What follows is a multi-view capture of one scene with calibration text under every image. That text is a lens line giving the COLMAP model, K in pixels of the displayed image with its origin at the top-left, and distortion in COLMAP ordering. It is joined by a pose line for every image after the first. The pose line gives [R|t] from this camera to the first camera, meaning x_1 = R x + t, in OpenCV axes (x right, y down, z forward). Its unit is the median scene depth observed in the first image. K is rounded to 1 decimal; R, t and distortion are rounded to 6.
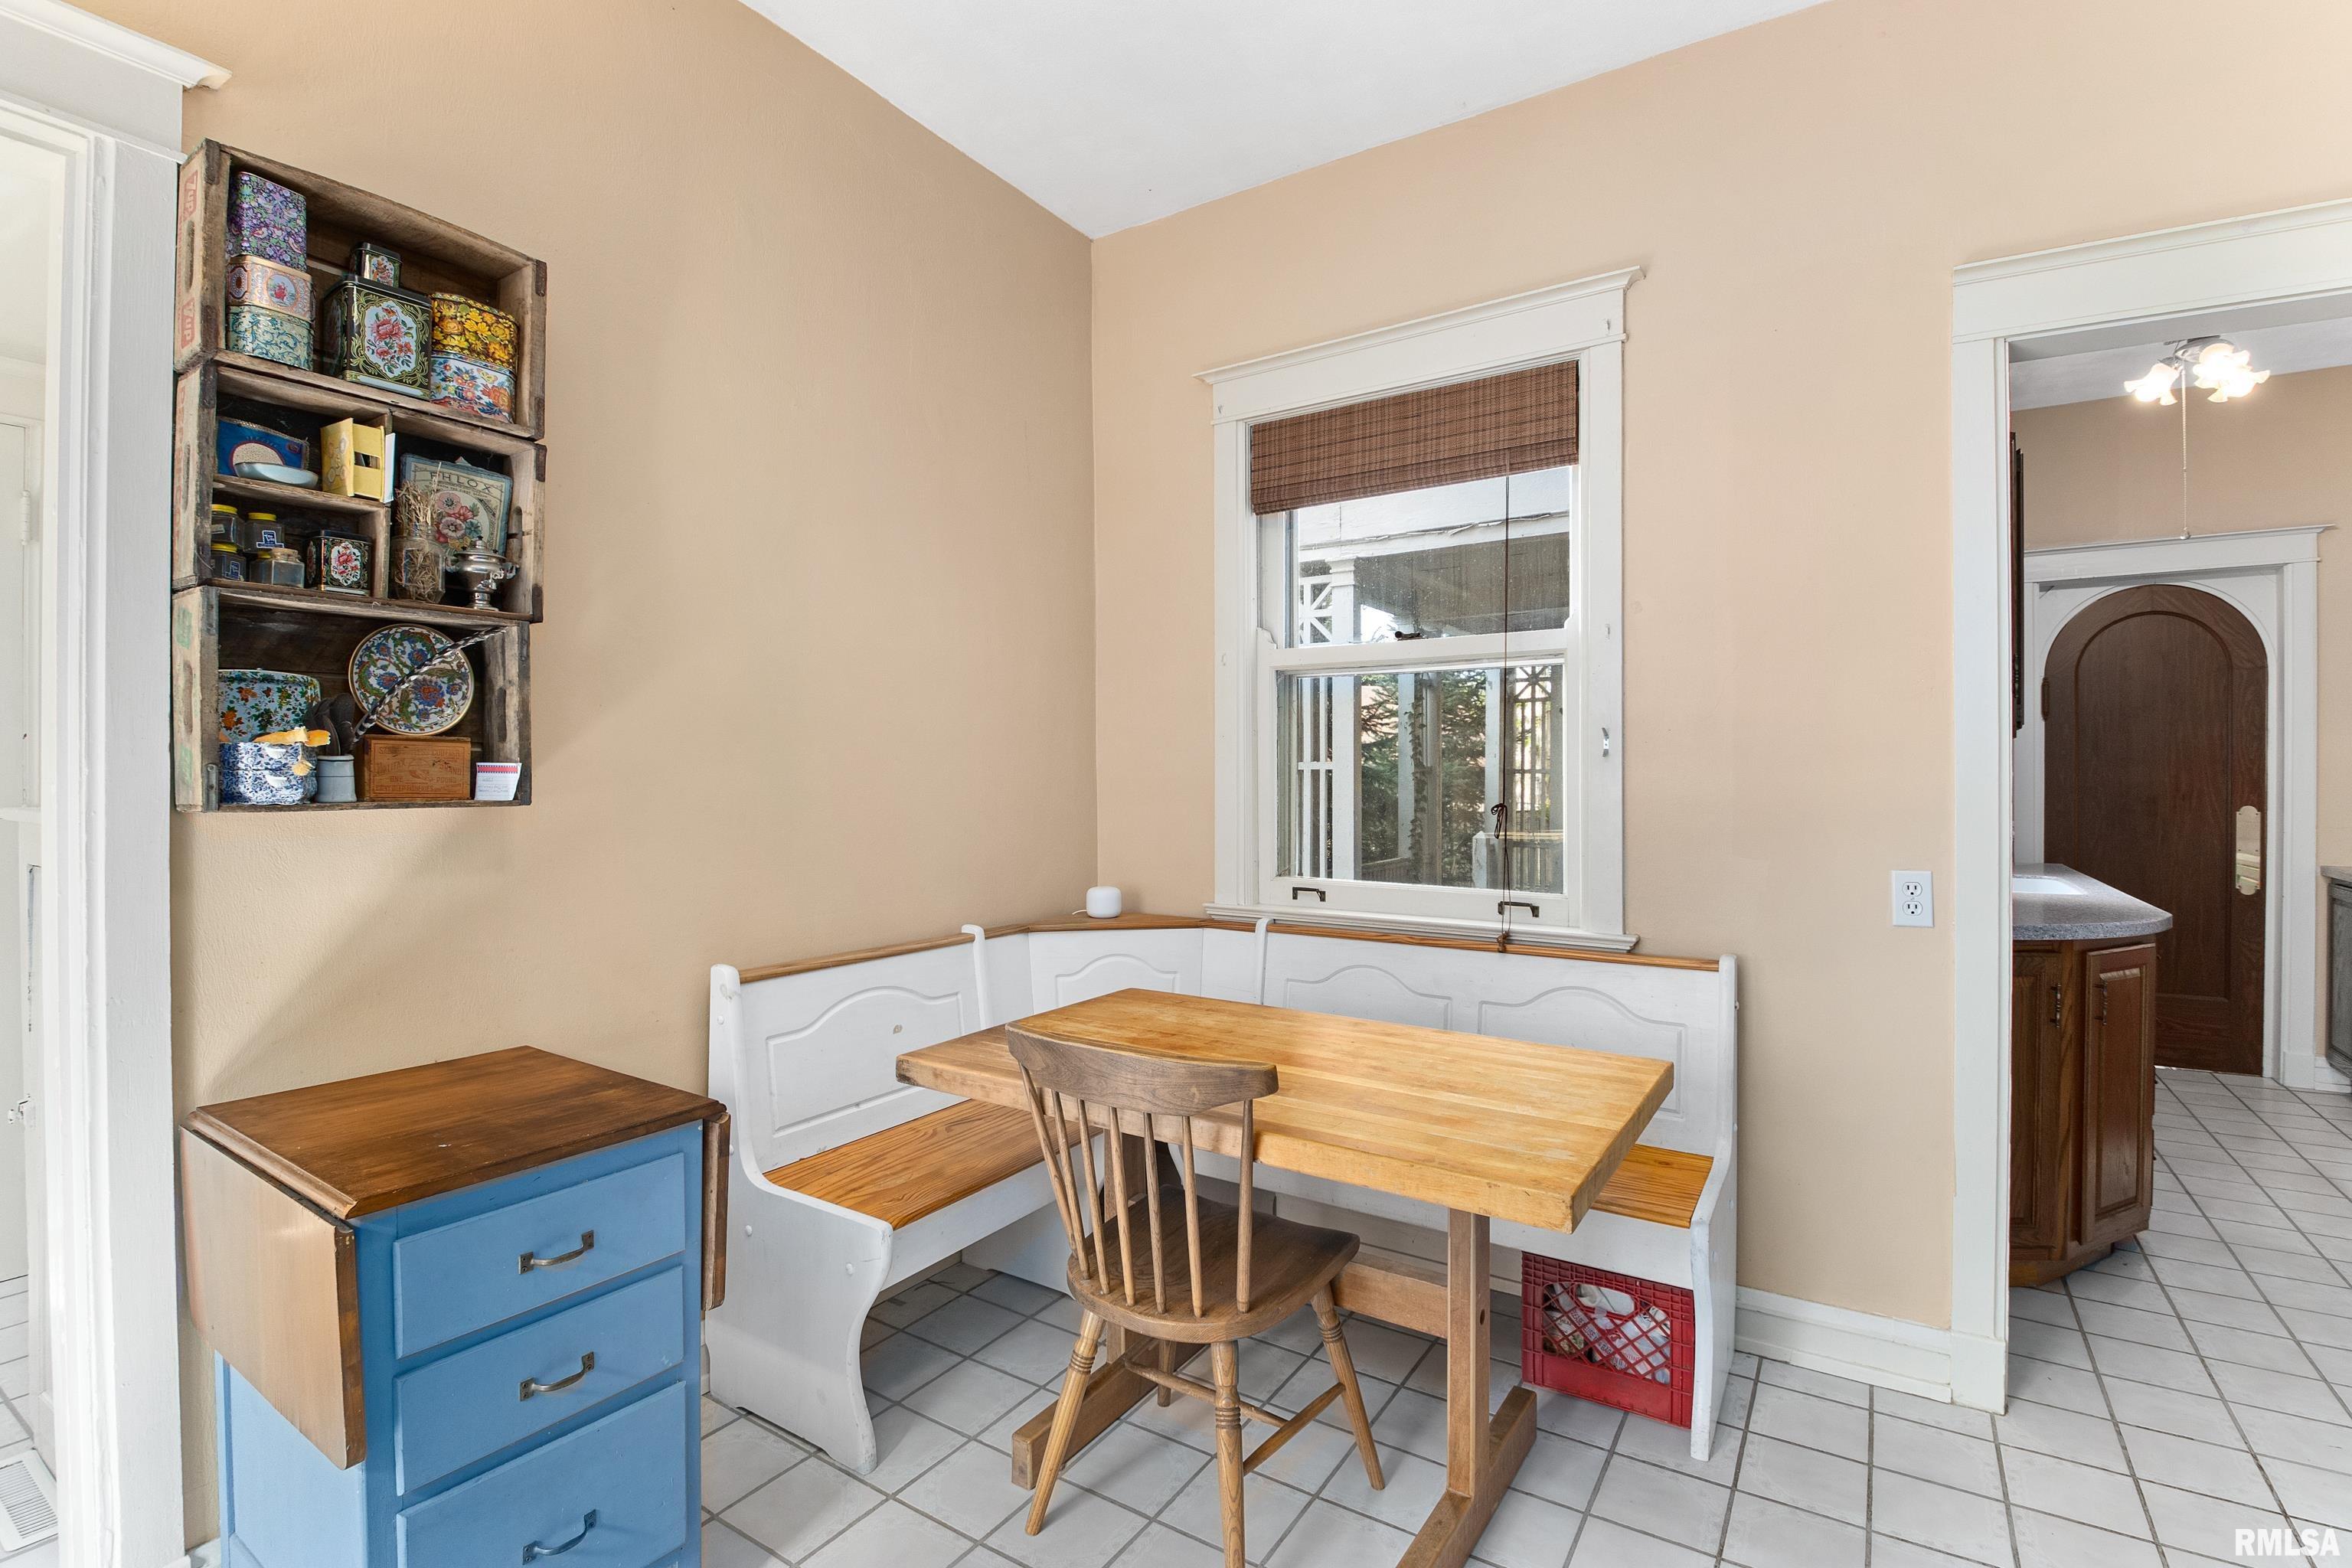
lens RADIAL K [[1082.9, 0, 1176.0], [0, 1082.9, 784.0], [0, 0, 1]] dist [-0.001762, -0.012196]
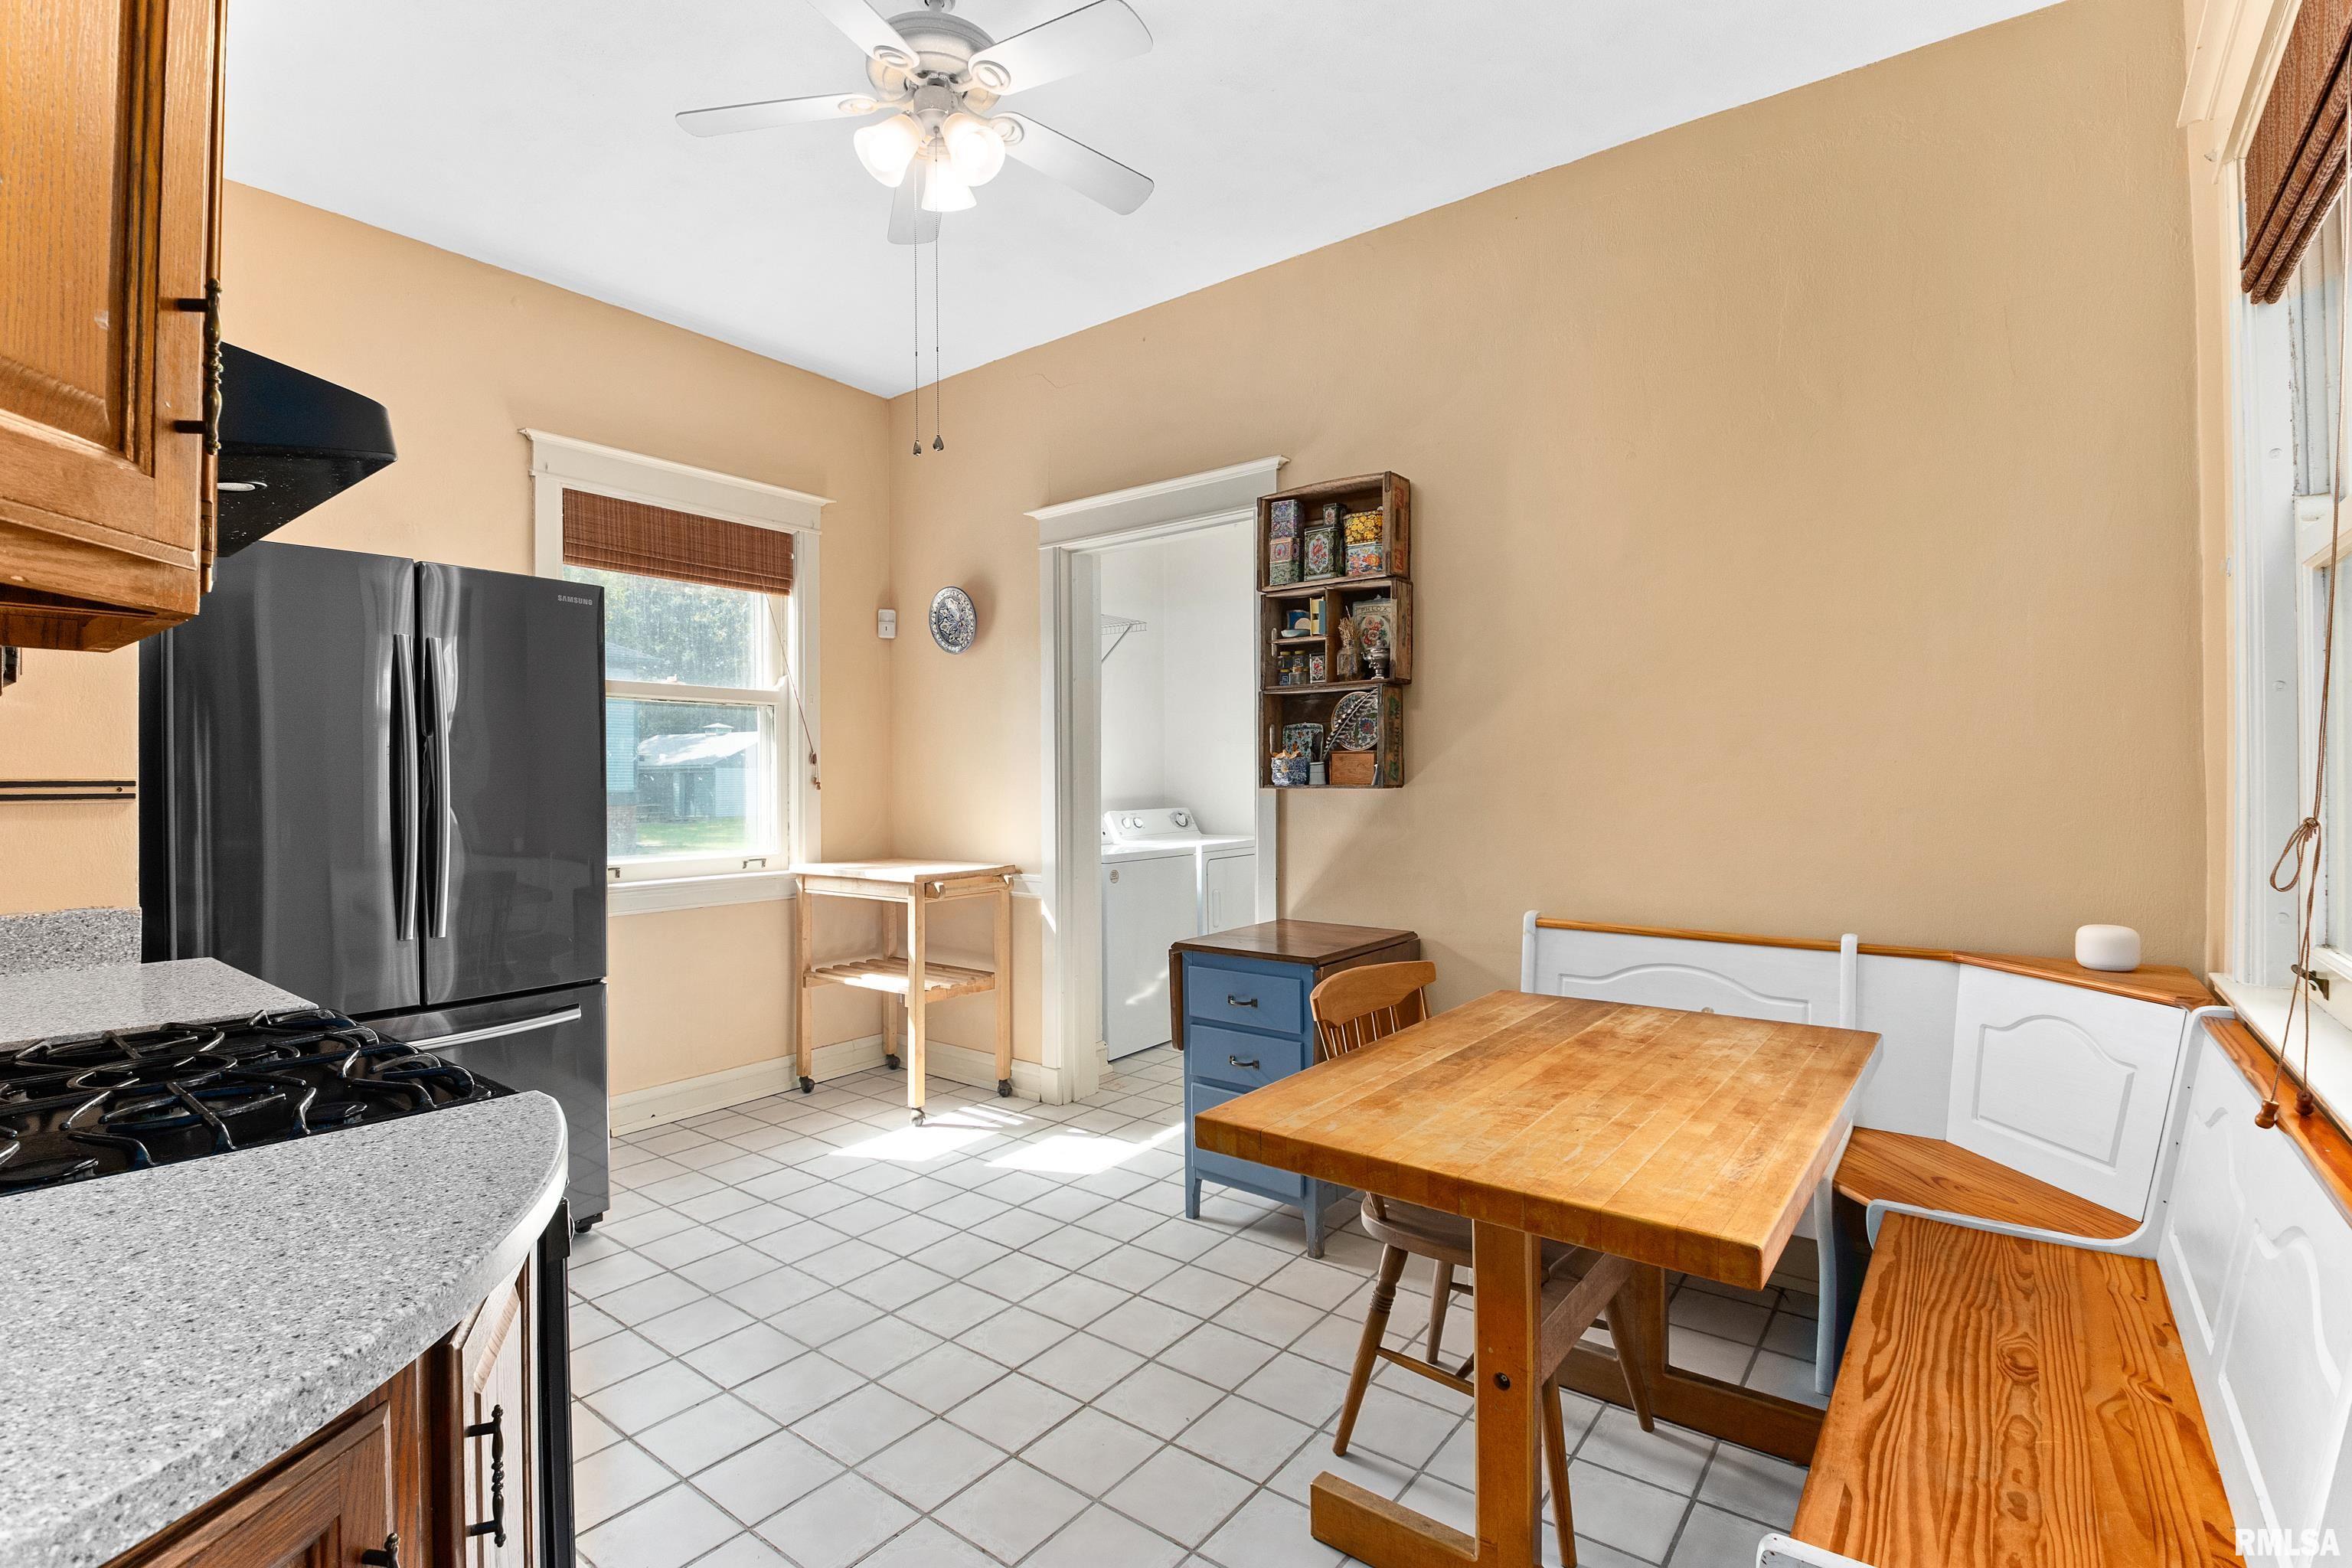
lens RADIAL K [[1084.6, 0, 1162.7], [0, 1084.6, 781.5], [0, 0, 1]] dist [0.033279, -0.040059]
pose [[-0.082444, 0.004473, -0.996586, 1.268610], [-0.006448, 0.999967, 0.005021, 0.002159], [0.996575, 0.006840, -0.082412, 0.853045]]
